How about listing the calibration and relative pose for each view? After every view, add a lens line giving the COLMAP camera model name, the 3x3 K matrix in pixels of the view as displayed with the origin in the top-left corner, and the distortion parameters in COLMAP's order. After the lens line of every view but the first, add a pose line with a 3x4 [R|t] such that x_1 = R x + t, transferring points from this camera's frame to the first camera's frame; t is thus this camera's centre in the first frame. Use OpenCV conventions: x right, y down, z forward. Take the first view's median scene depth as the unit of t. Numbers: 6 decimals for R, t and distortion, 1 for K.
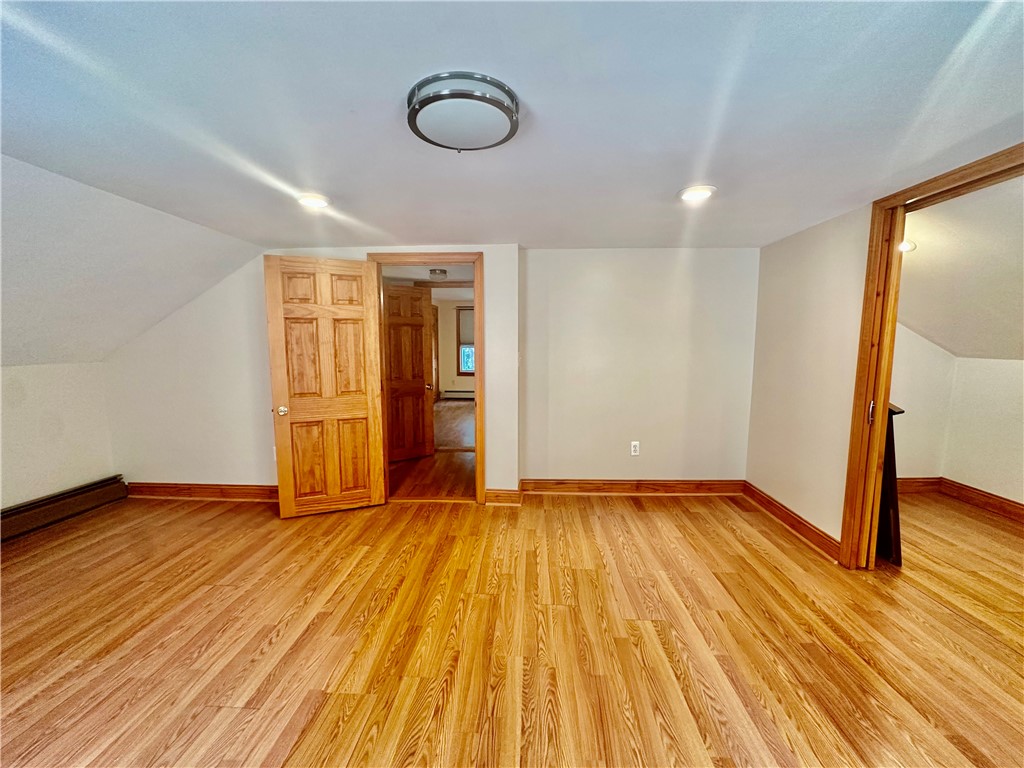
lens RADIAL K [[408.9, 0, 513.0], [0, 408.9, 386.1], [0, 0, 1]] dist [-0.003804, -0.000557]
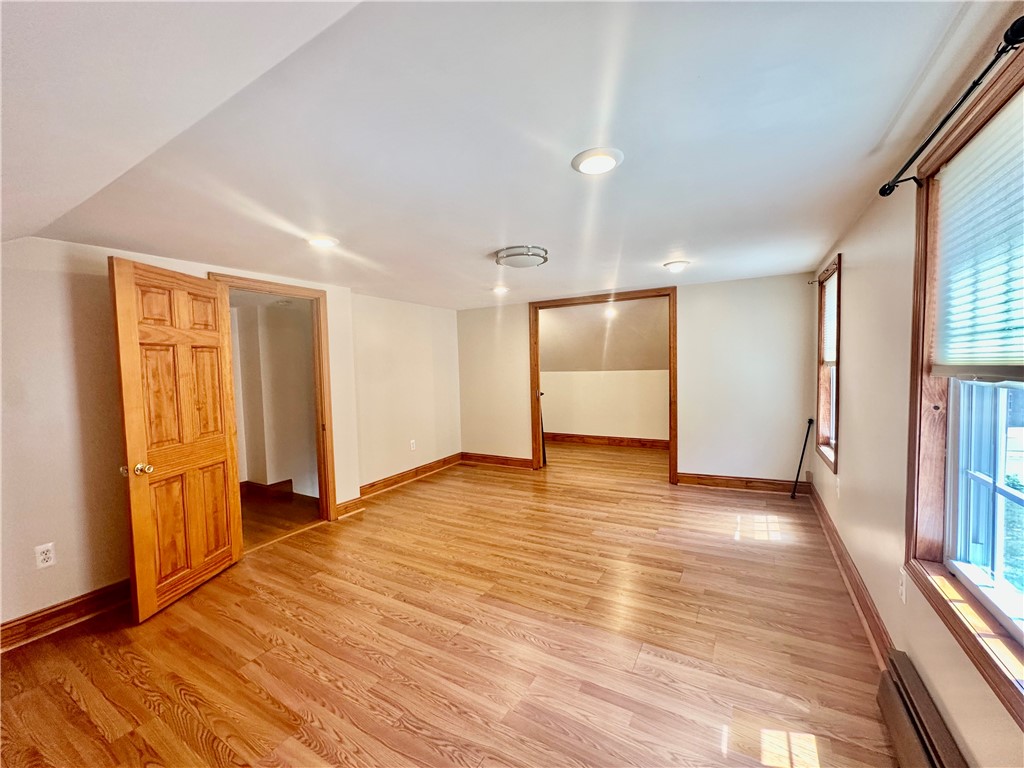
lens RADIAL K [[408.9, 0, 512.5], [0, 408.9, 386.1], [0, 0, 1]] dist [-0.003804, -0.000557]
pose [[0.459332, -0.058882, 0.886311, -0.883500], [0.124196, 0.992256, 0.001555, -0.004778], [-0.879539, 0.109362, 0.463088, 0.058139]]
